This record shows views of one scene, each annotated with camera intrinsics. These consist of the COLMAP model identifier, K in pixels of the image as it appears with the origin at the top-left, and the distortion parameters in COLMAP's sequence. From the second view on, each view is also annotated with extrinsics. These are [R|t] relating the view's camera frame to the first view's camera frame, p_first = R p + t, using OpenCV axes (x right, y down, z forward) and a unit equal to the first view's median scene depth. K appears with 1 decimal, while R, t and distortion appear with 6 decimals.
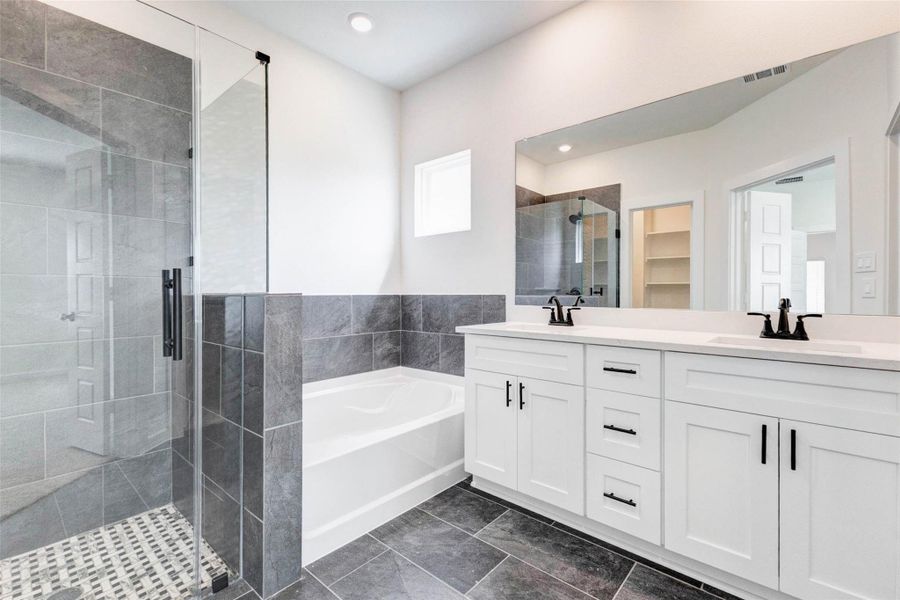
lens RADIAL K [[398.1, 0, 463.6], [0, 398.1, 303.1], [0, 0, 1]] dist [0.002785, 0.000404]
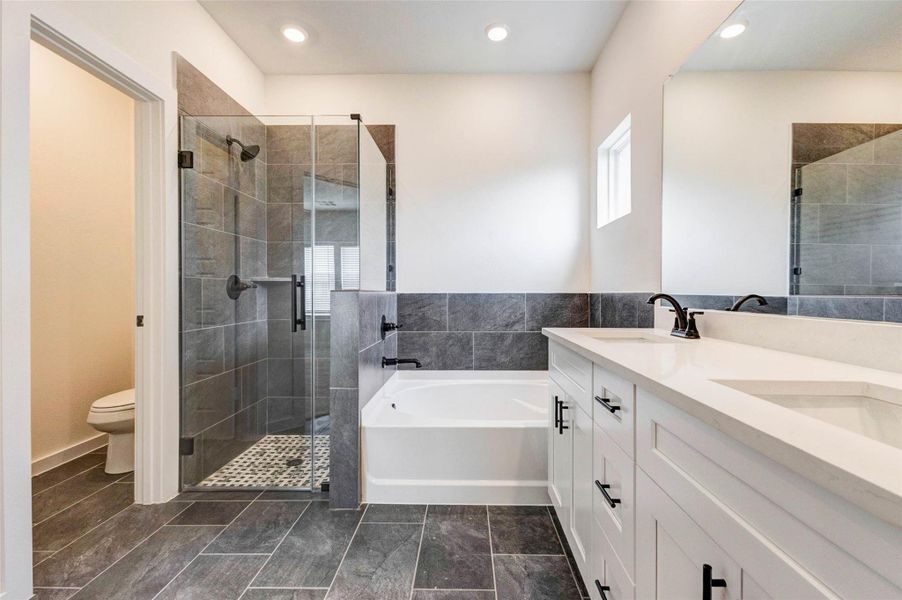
lens RADIAL K [[399.0, 0, 464.6], [0, 399.0, 303.1], [0, 0, 1]] dist [0.002785, 0.000404]
pose [[0.640536, 0.019119, -0.767690, 0.621280], [-0.019474, 0.999773, 0.008651, -0.000203], [0.767681, 0.009408, 0.640763, 0.328160]]
